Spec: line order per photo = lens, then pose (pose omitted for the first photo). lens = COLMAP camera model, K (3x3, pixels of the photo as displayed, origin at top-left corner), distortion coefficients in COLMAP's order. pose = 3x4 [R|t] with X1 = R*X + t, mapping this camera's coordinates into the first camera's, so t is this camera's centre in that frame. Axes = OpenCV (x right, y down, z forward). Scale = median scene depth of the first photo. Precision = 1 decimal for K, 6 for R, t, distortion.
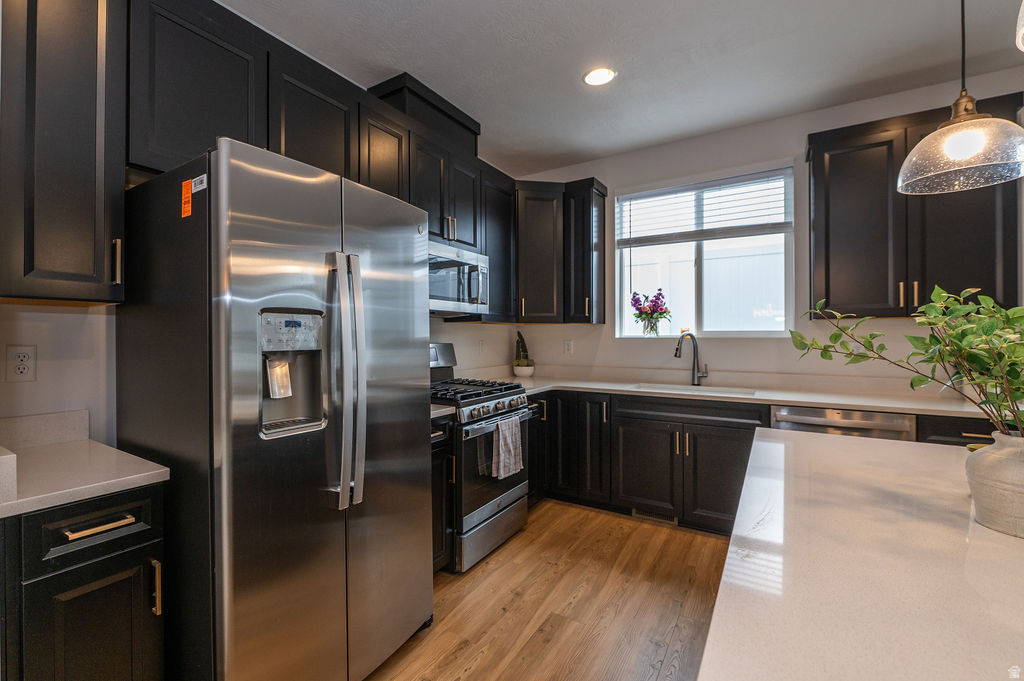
lens RADIAL K [[443.6, 0, 512.0], [0, 443.6, 340.5], [0, 0, 1]] dist [-0.019103, -0.000253]
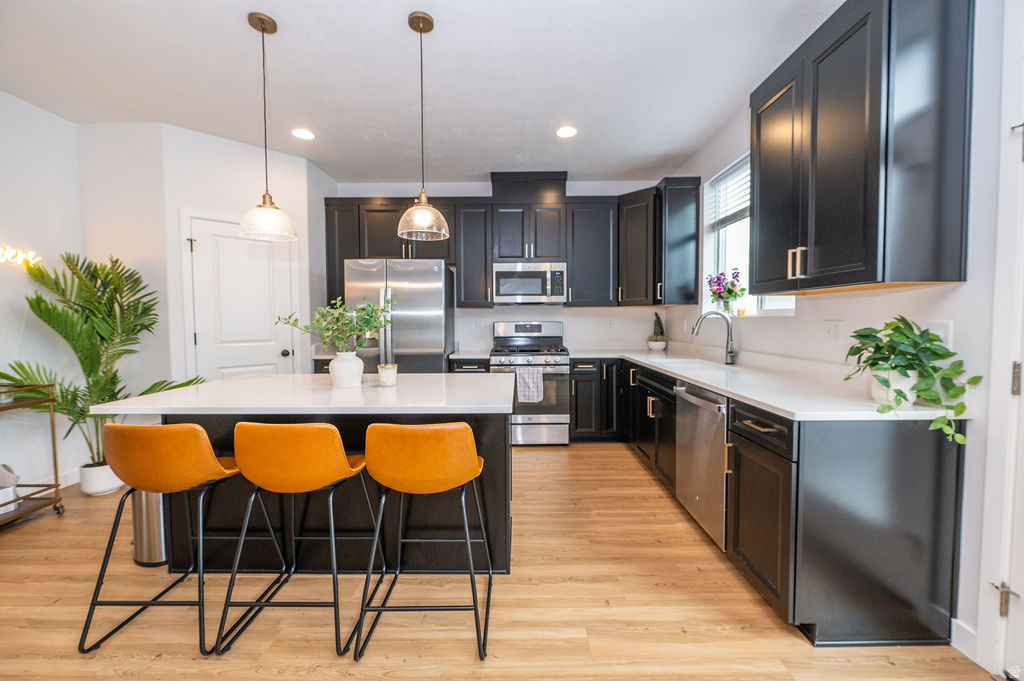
lens RADIAL K [[443.6, 0, 512.0], [0, 443.6, 340.5], [0, 0, 1]] dist [-0.019103, -0.000253]
pose [[0.527179, 0.037214, -0.848939, 1.139398], [0.010656, 0.998673, 0.050394, -0.009846], [0.849687, -0.035613, 0.526083, 0.061212]]
